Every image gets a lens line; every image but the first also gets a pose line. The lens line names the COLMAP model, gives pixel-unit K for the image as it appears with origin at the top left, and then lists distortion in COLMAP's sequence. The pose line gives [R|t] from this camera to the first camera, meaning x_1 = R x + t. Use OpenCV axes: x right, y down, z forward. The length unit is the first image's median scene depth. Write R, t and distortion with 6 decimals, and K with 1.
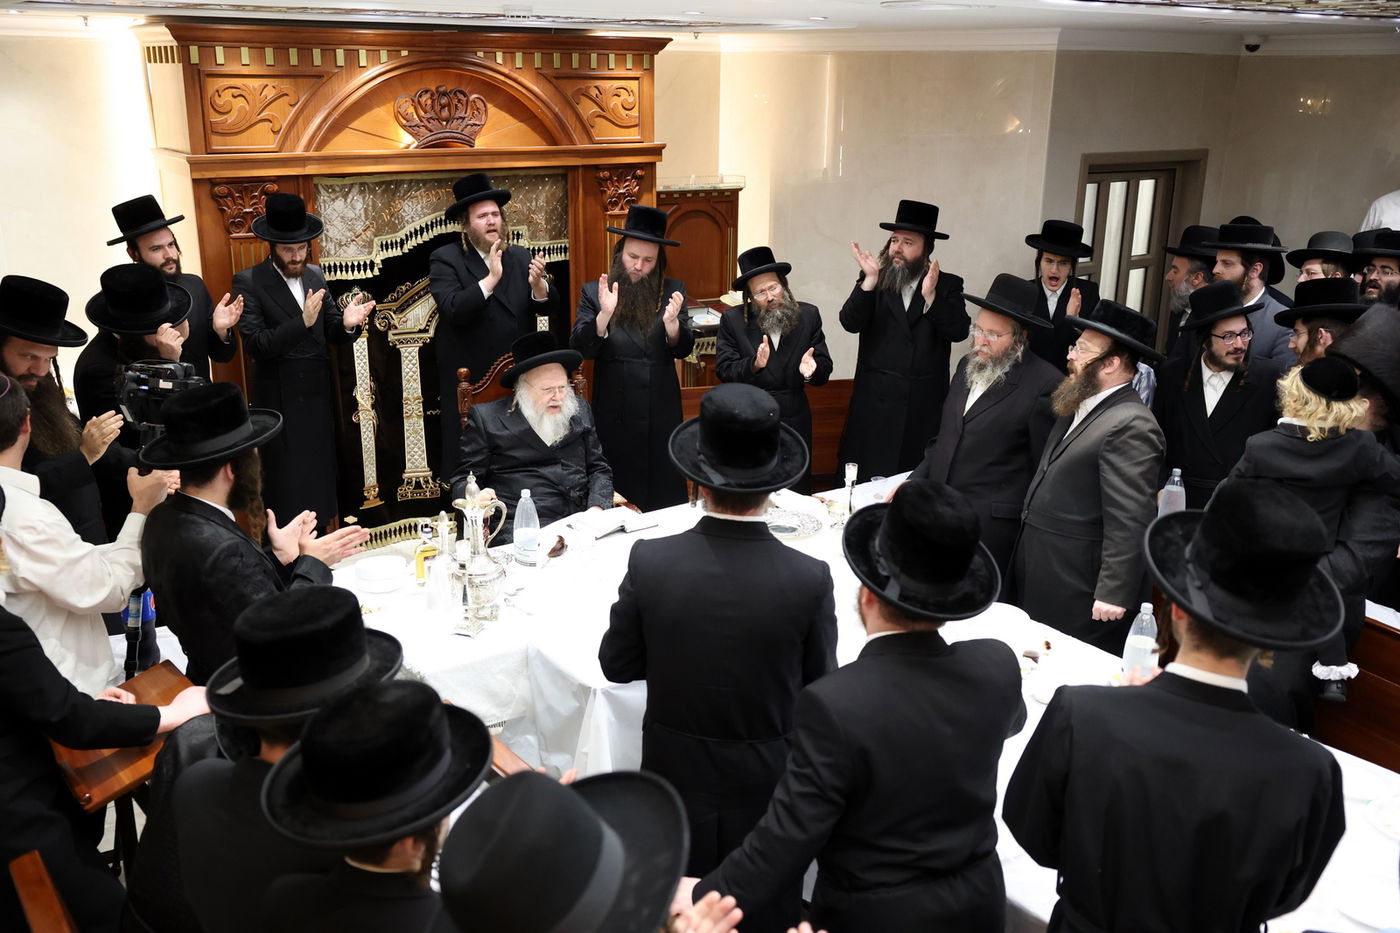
lens RADIAL K [[1280.1, 0, 689.2], [0, 1280.1, 473.5], [0, 0, 1]] dist [0.012879, 0.004708]
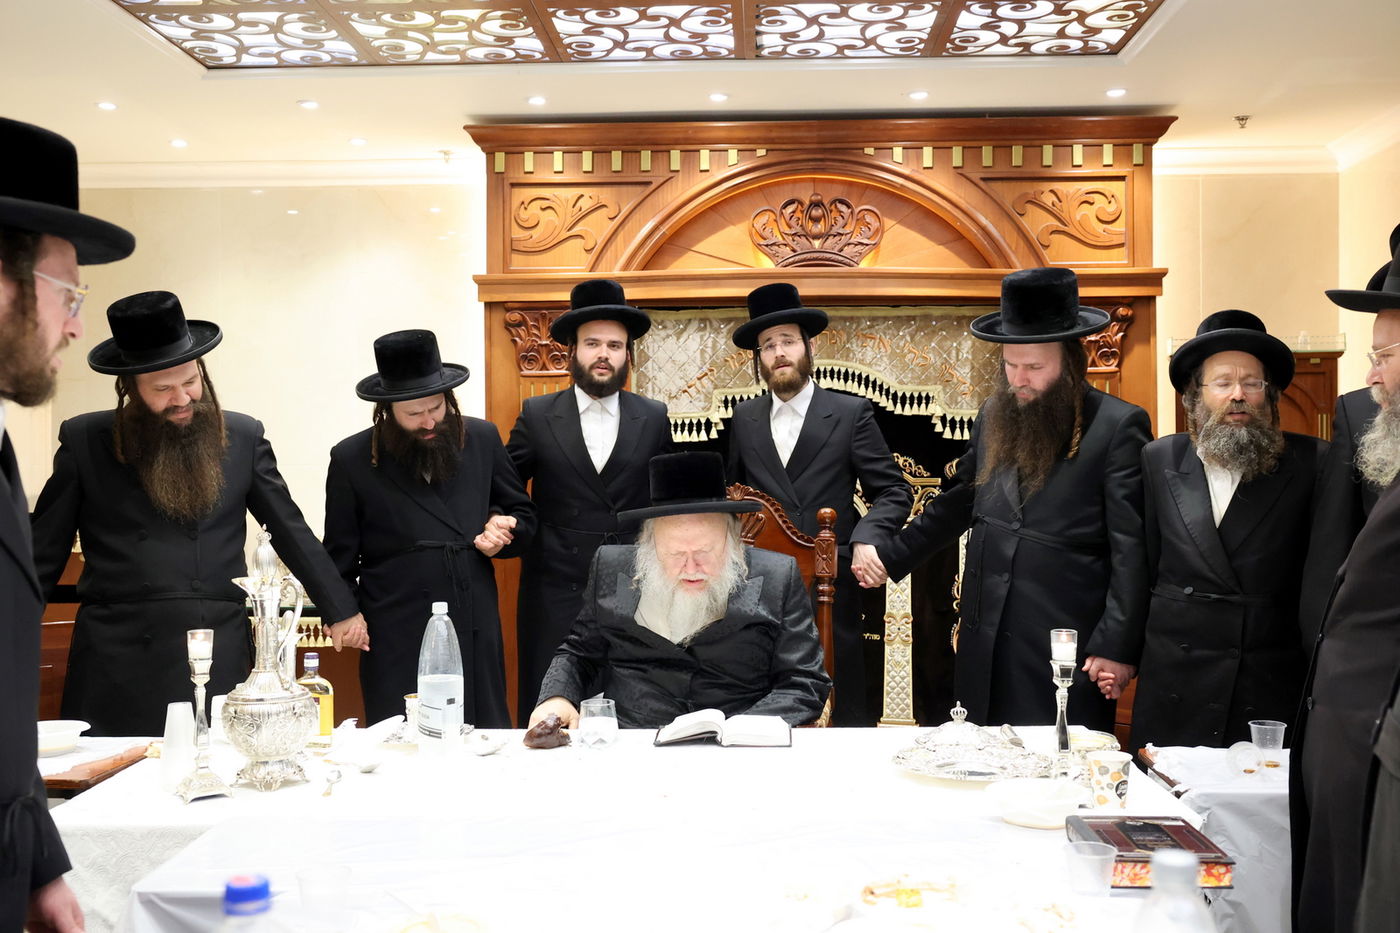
lens RADIAL K [[1391.7, 0, 701.9], [0, 1391.7, 459.9], [0, 0, 1]] dist [0.013356, 0.000000]
pose [[0.801881, -0.011984, -0.597364, 0.238881], [-0.168475, 0.954694, -0.245308, 0.058675], [0.573239, 0.297349, 0.763531, 0.379008]]
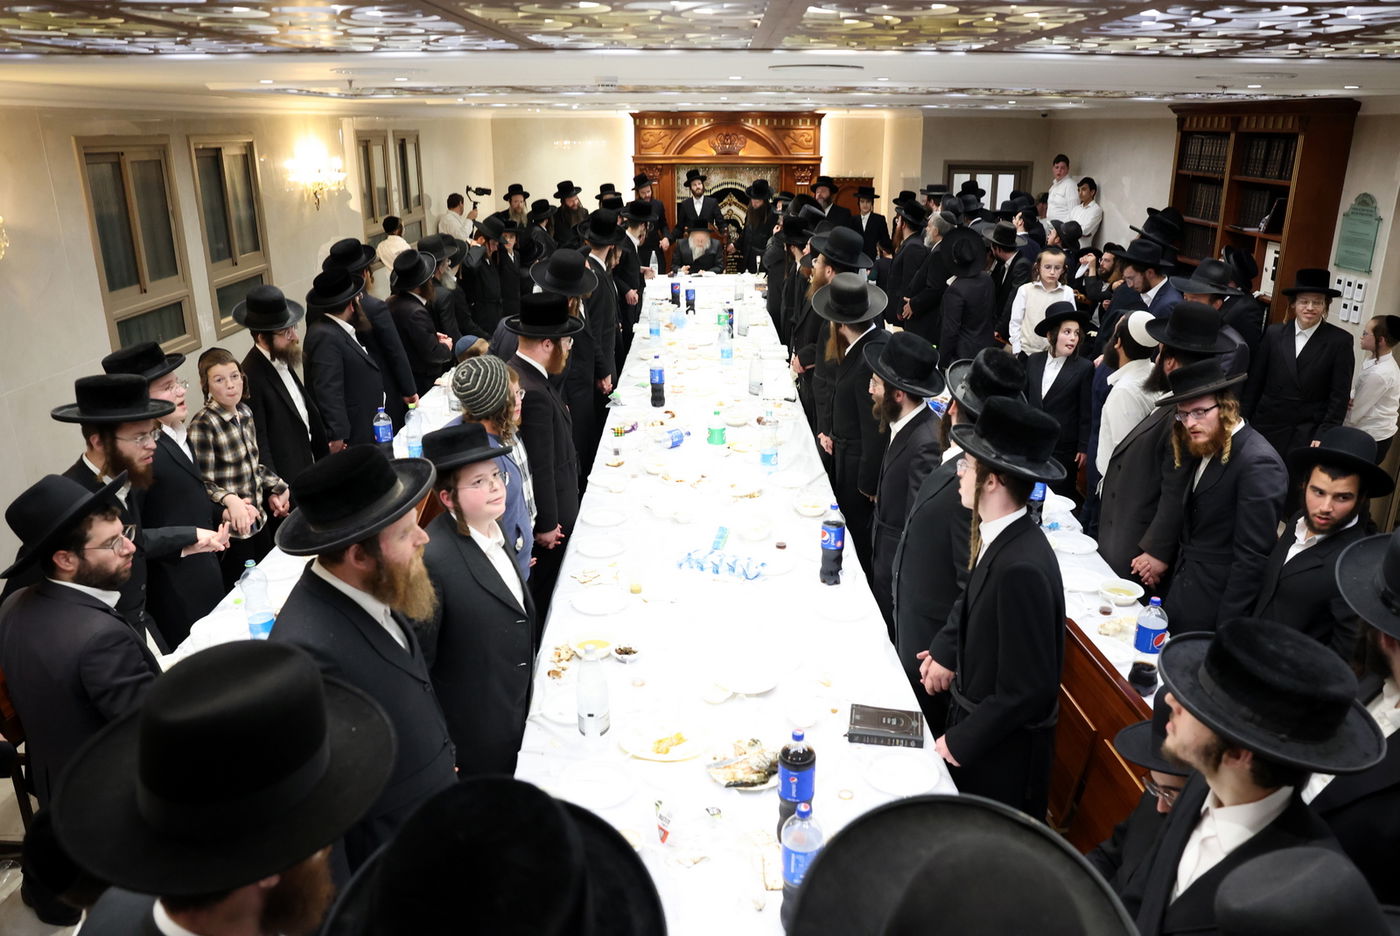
lens RADIAL K [[984.9, 0, 703.4], [0, 984.9, 458.4], [0, 0, 1]] dist [-0.073219, 0.038472]
pose [[0.828124, 0.169244, -0.534385, 0.961352], [-0.162472, 0.984879, 0.060140, 0.251050], [0.536483, 0.037019, 0.843099, -0.712970]]
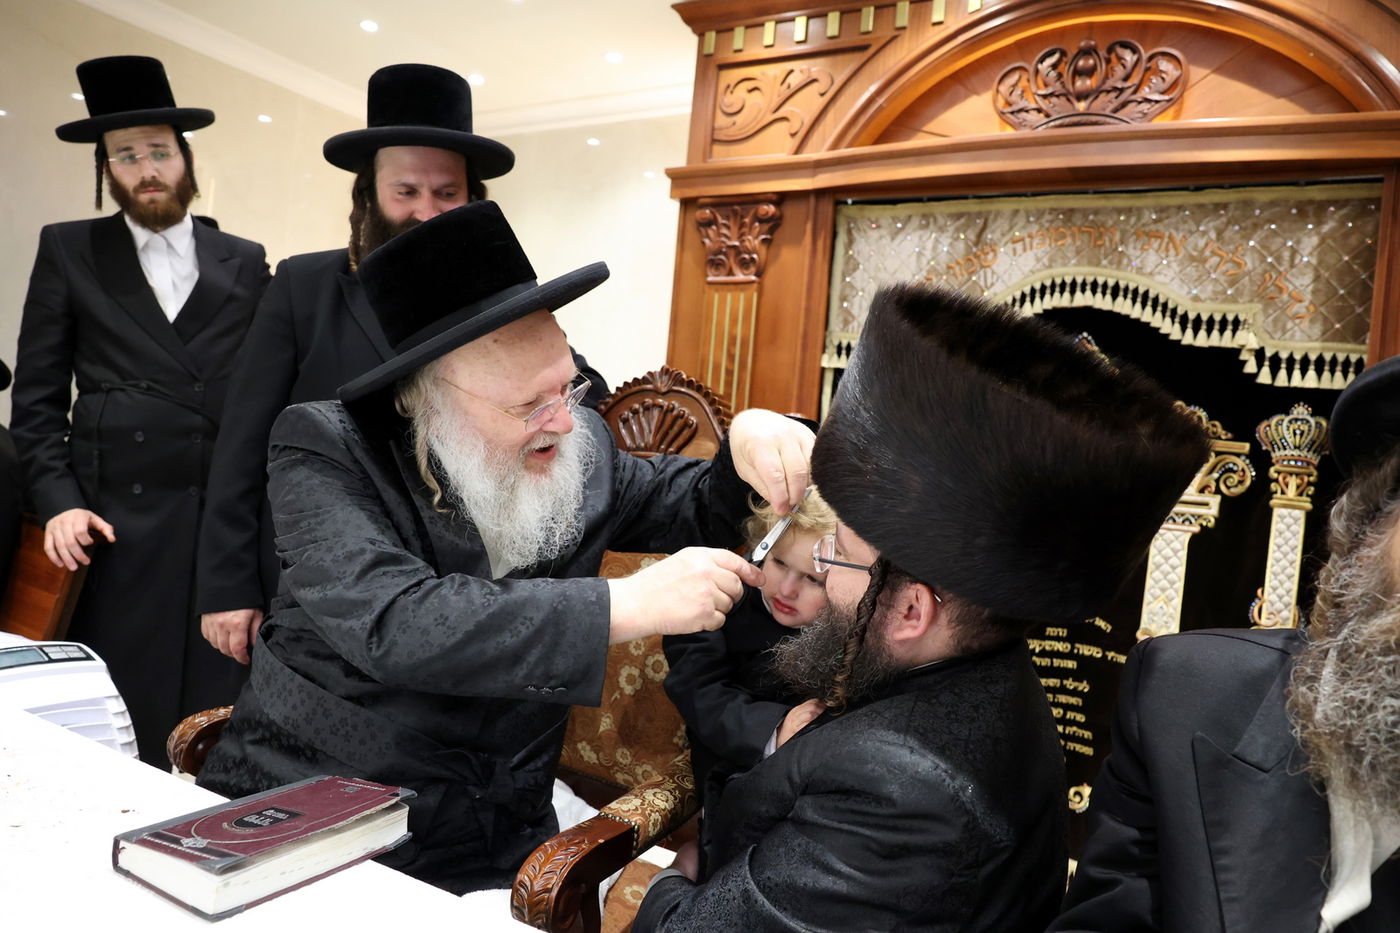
lens RADIAL K [[984.9, 0, 669.9], [0, 984.9, 460.8], [0, 0, 1]] dist [-0.073219, 0.038472]
pose [[0.399676, 0.040692, -0.915753, 0.120265], [-0.362285, 0.924691, -0.117028, -0.021542], [0.842027, 0.378537, 0.384319, 0.751871]]
